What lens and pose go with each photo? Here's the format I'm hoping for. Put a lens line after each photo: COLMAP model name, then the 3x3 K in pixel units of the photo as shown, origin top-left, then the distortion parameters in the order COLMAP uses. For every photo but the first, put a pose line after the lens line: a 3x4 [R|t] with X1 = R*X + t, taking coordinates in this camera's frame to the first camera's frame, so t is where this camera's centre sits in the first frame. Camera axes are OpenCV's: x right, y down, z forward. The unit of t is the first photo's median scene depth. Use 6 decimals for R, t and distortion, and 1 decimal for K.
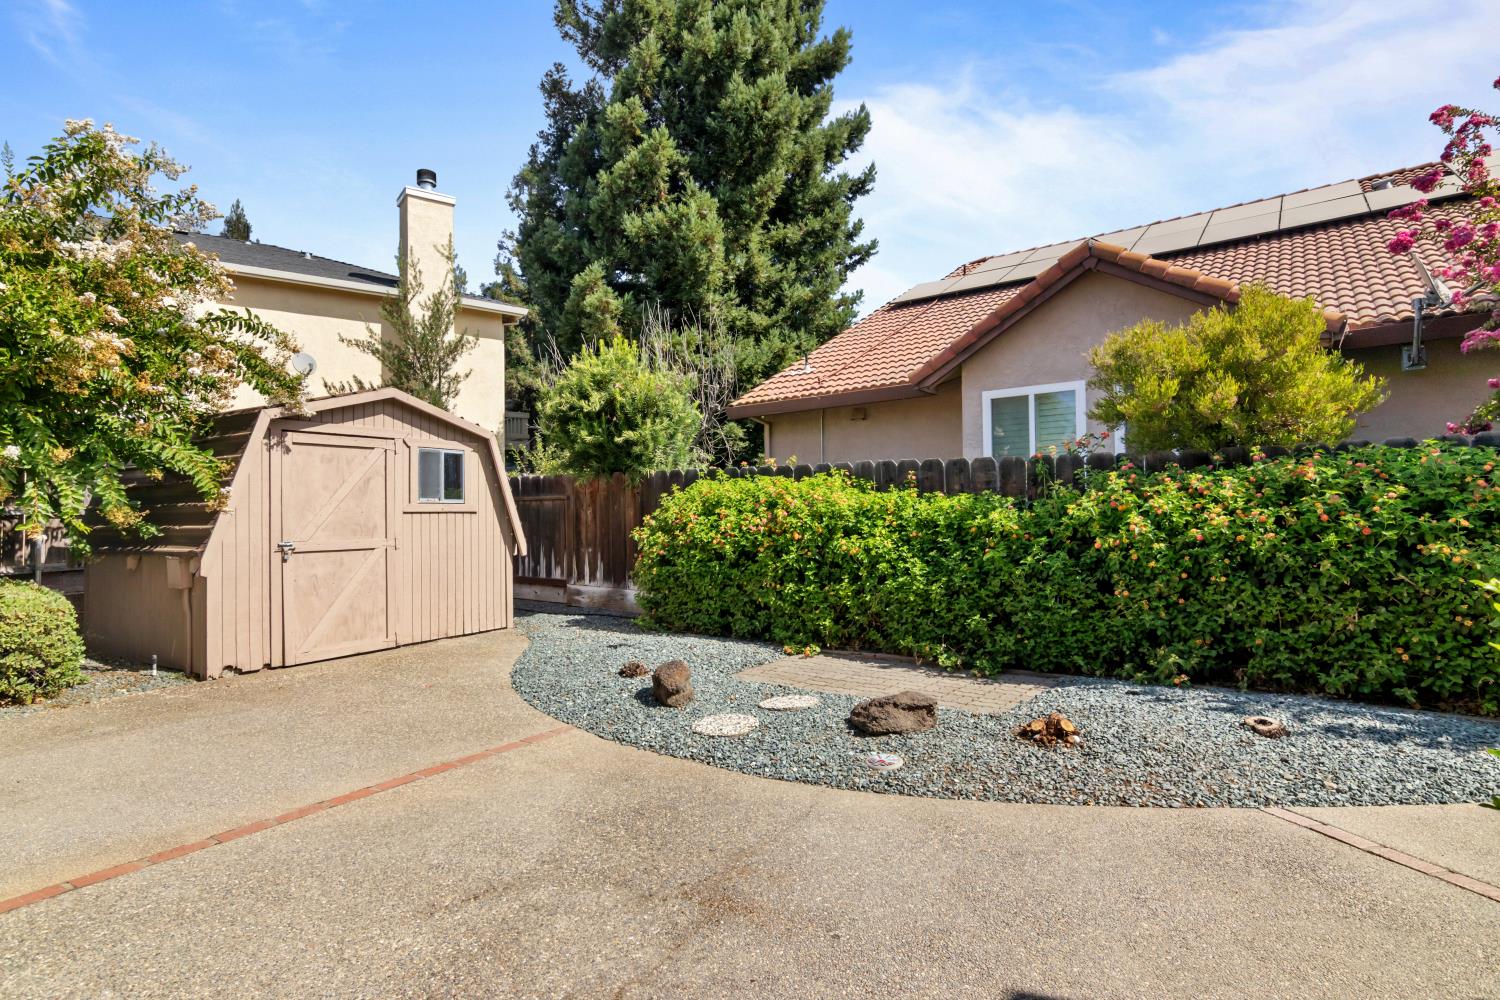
lens RADIAL K [[768.8, 0, 750.0], [0, 768.8, 500.0], [0, 0, 1]] dist [-0.001760, 0.000120]
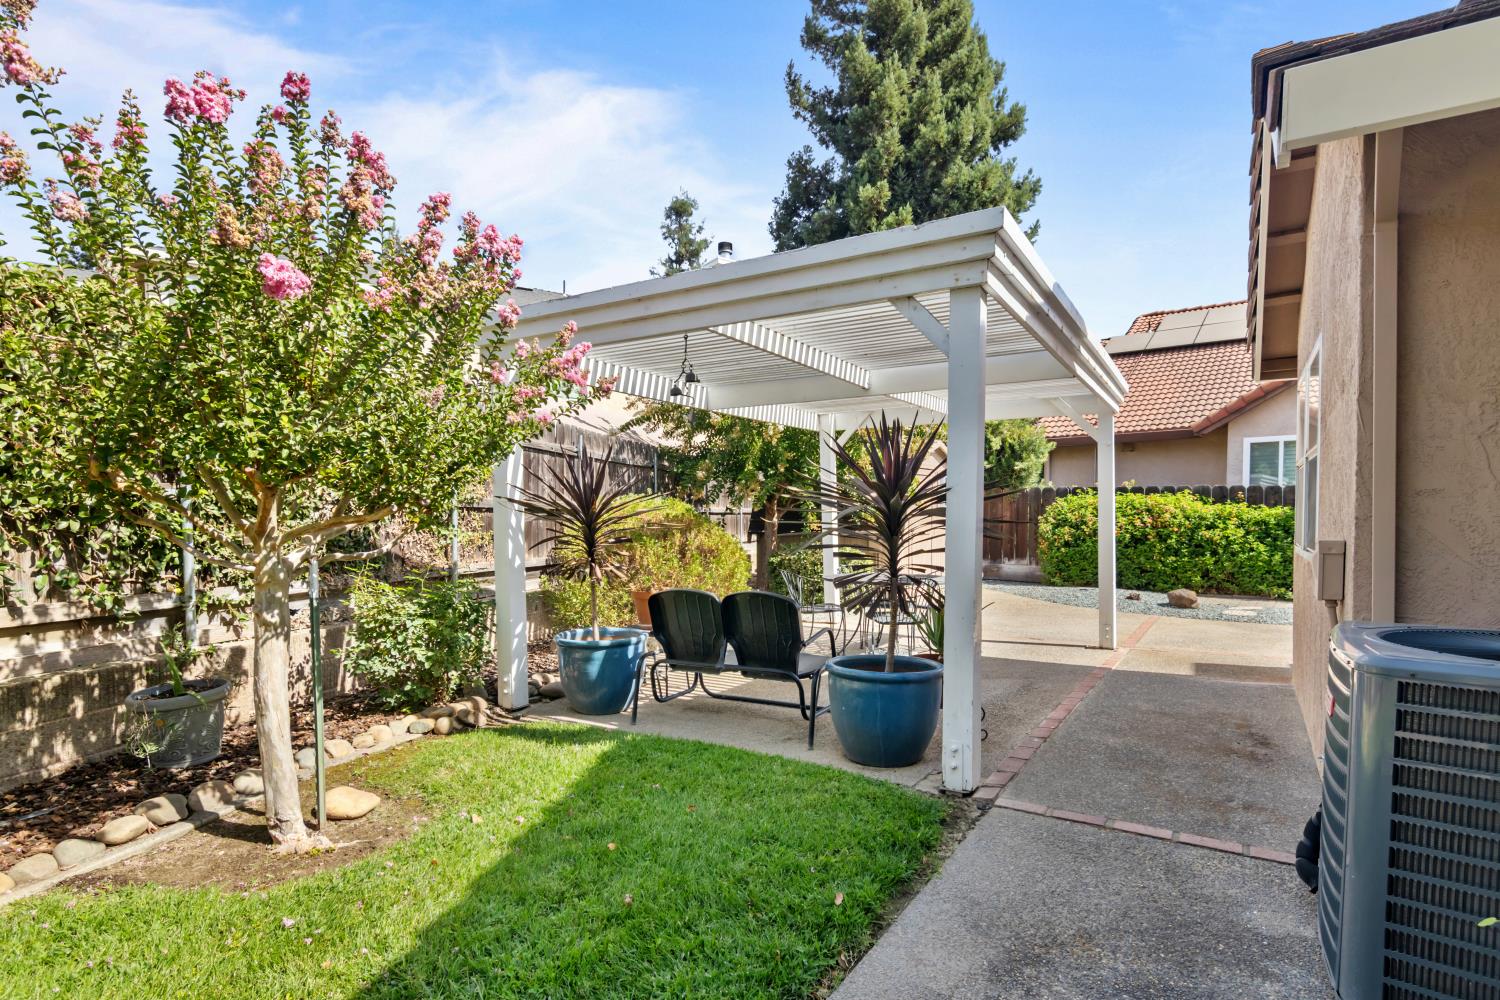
lens RADIAL K [[782.0, 0, 749.4], [0, 782.0, 549.3], [0, 0, 1]] dist [0.000327, -0.000014]
pose [[0.999877, 0.011791, -0.010310, -0.800806], [-0.011157, 0.998164, 0.059534, -0.001844], [0.010993, -0.059411, 0.998173, -0.699196]]
